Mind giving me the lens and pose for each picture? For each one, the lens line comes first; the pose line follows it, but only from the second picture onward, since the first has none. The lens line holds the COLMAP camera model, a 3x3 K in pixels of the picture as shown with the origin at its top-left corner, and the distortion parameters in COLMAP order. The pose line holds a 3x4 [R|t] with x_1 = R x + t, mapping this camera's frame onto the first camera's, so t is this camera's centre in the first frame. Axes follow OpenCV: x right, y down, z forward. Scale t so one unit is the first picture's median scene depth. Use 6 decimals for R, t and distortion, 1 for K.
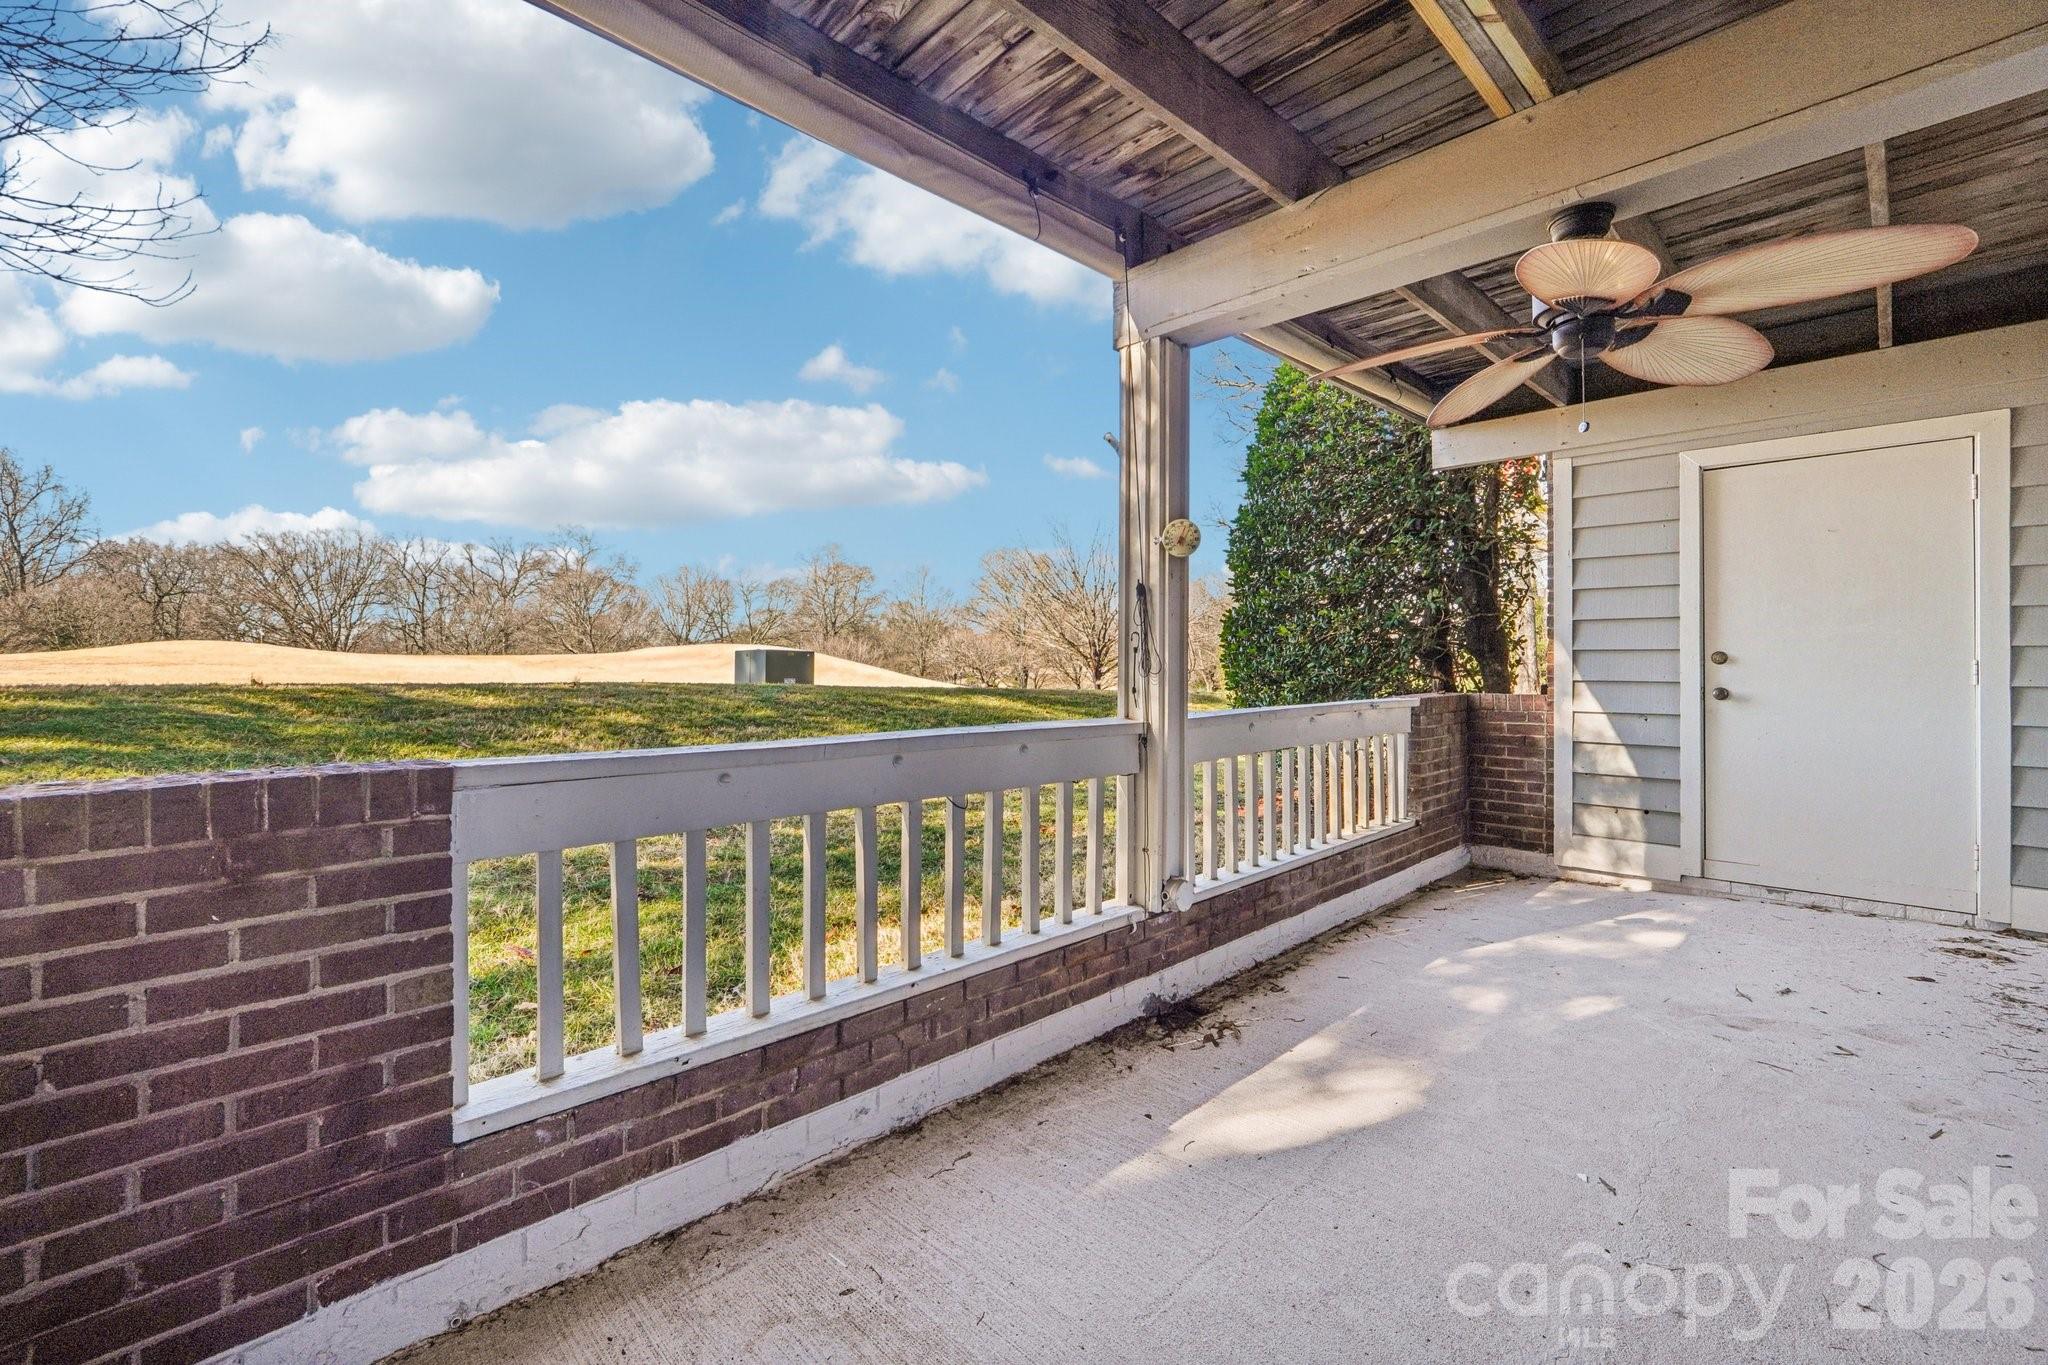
lens RADIAL K [[866.4, 0, 1021.4], [0, 866.4, 671.1], [0, 0, 1]] dist [-0.011837, 0.003313]
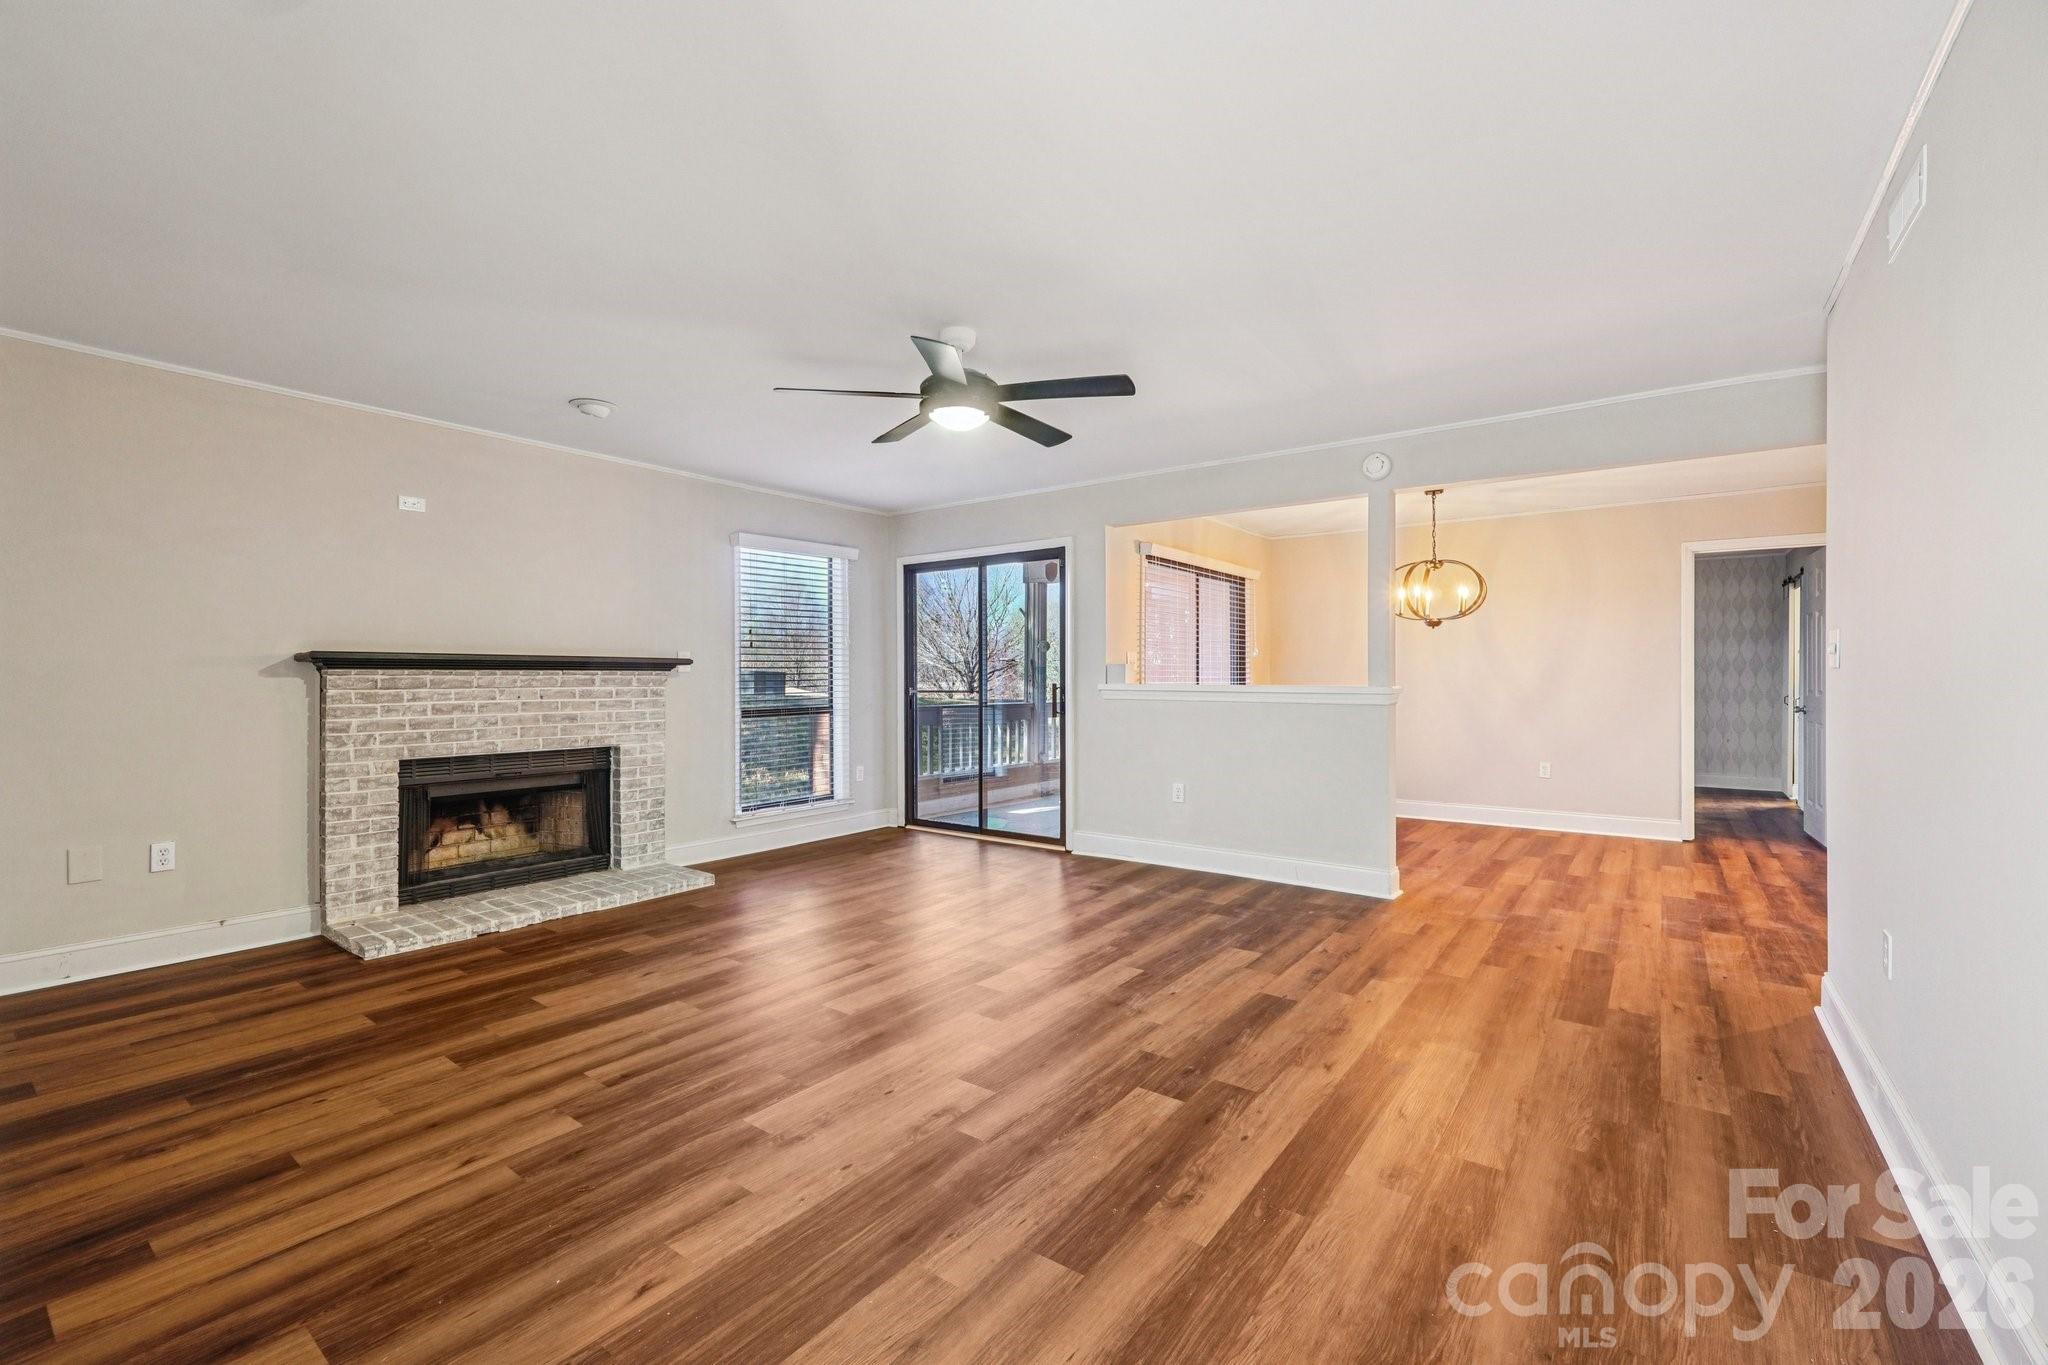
lens RADIAL K [[866.4, 0, 1025.5], [0, 866.4, 682.3], [0, 0, 1]] dist [-0.011837, 0.003313]
pose [[0.987008, 0.000524, 0.160672, -0.384222], [0.000069, 0.999993, -0.003687, -0.000555], [-0.160673, 0.003650, 0.987001, -2.074127]]
